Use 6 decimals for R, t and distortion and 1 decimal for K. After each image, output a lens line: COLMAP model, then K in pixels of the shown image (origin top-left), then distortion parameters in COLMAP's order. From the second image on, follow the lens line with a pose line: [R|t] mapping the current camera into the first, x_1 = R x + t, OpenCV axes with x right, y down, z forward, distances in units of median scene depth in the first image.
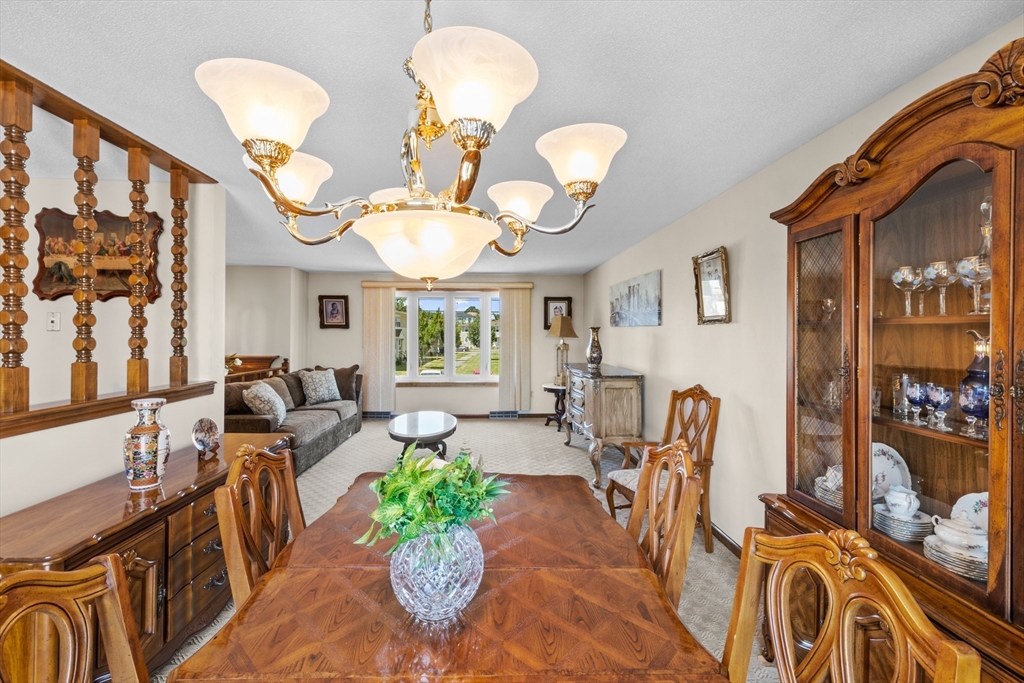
lens RADIAL K [[436.8, 0, 515.8], [0, 436.8, 333.6], [0, 0, 1]] dist [-0.001759, 0.000632]
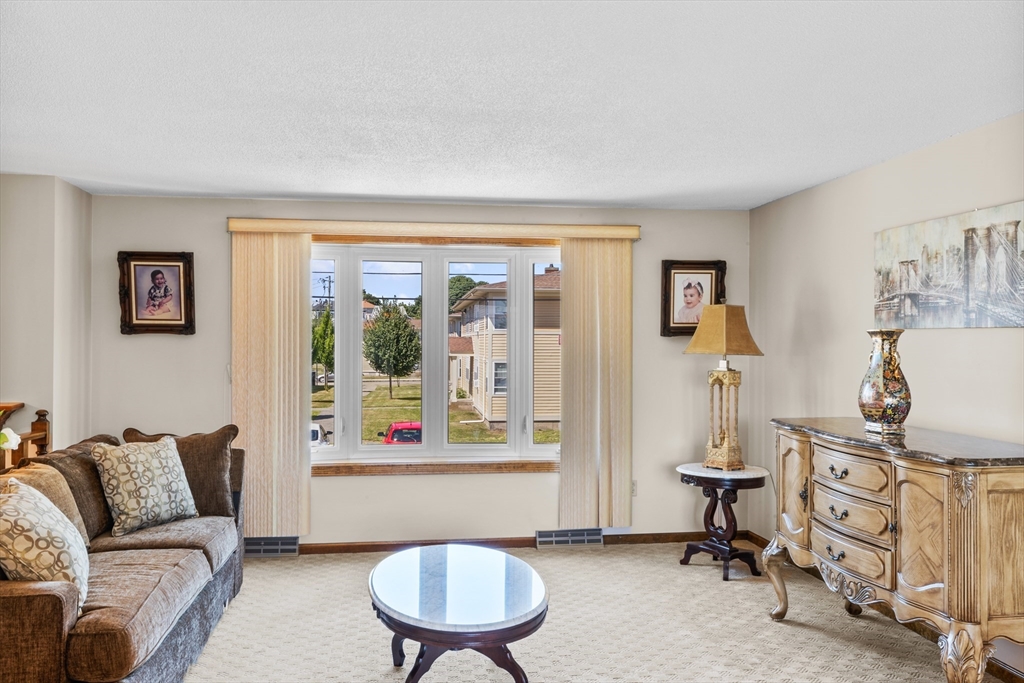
lens RADIAL K [[875.5, 0, 513.7], [0, 875.5, 344.1], [0, 0, 1]] dist [-0.000212, -0.000179]
pose [[0.996009, -0.001218, 0.089249, -0.173814], [0.001177, 0.999999, 0.000509, -0.002635], [-0.089250, -0.000402, 0.996009, 0.177336]]
